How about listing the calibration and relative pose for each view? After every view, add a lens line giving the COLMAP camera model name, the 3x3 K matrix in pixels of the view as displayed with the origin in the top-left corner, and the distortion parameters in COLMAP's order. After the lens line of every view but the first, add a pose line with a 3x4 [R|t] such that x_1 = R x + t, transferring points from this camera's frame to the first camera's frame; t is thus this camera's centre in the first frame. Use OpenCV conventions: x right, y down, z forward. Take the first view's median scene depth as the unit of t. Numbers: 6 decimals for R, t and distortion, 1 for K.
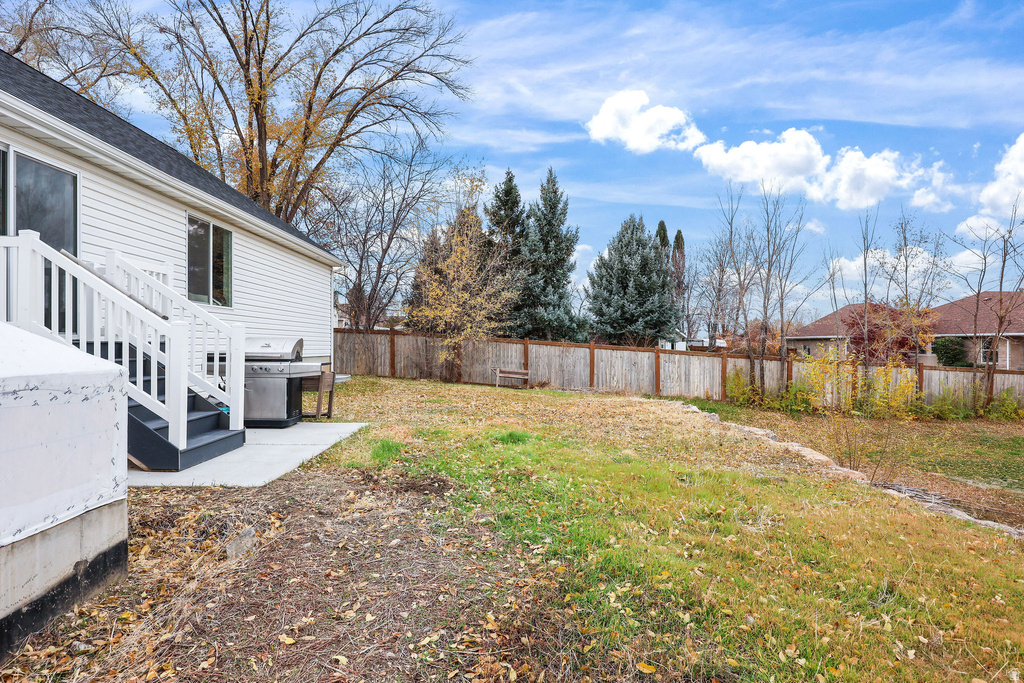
lens RADIAL K [[560.7, 0, 514.4], [0, 560.7, 343.7], [0, 0, 1]] dist [0.002652, 0.000929]
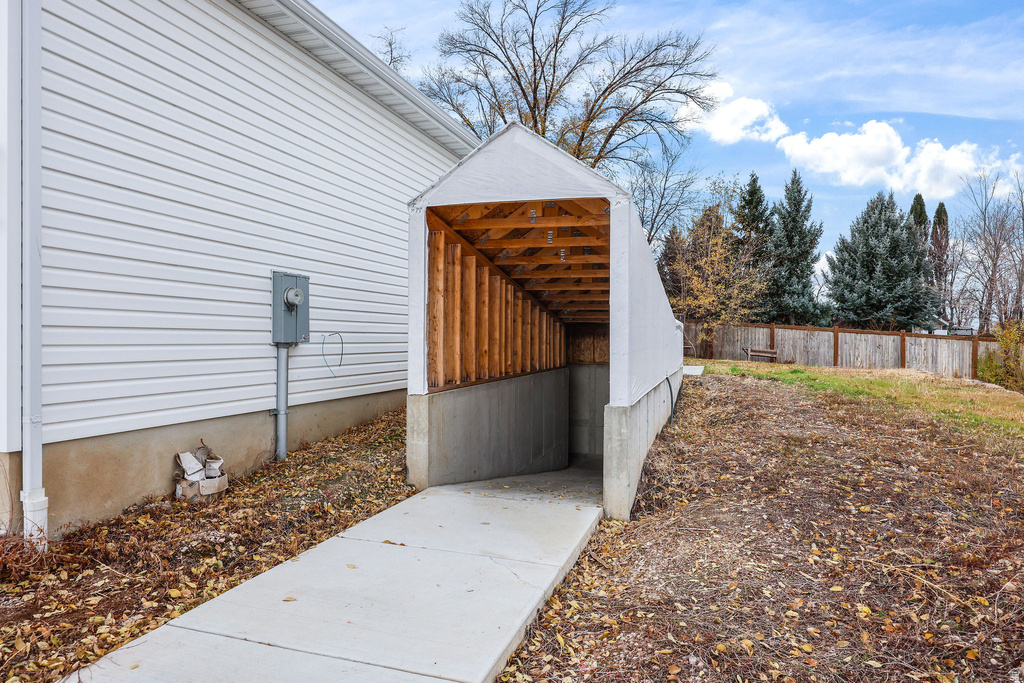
lens RADIAL K [[639.8, 0, 508.6], [0, 639.8, 336.9], [0, 0, 1]] dist [0.002513, -0.000017]
pose [[0.948637, 0.005632, -0.316316, -0.068123], [-0.004845, 0.999983, 0.003276, 0.015087], [0.316329, -0.001575, 0.948648, -0.368915]]
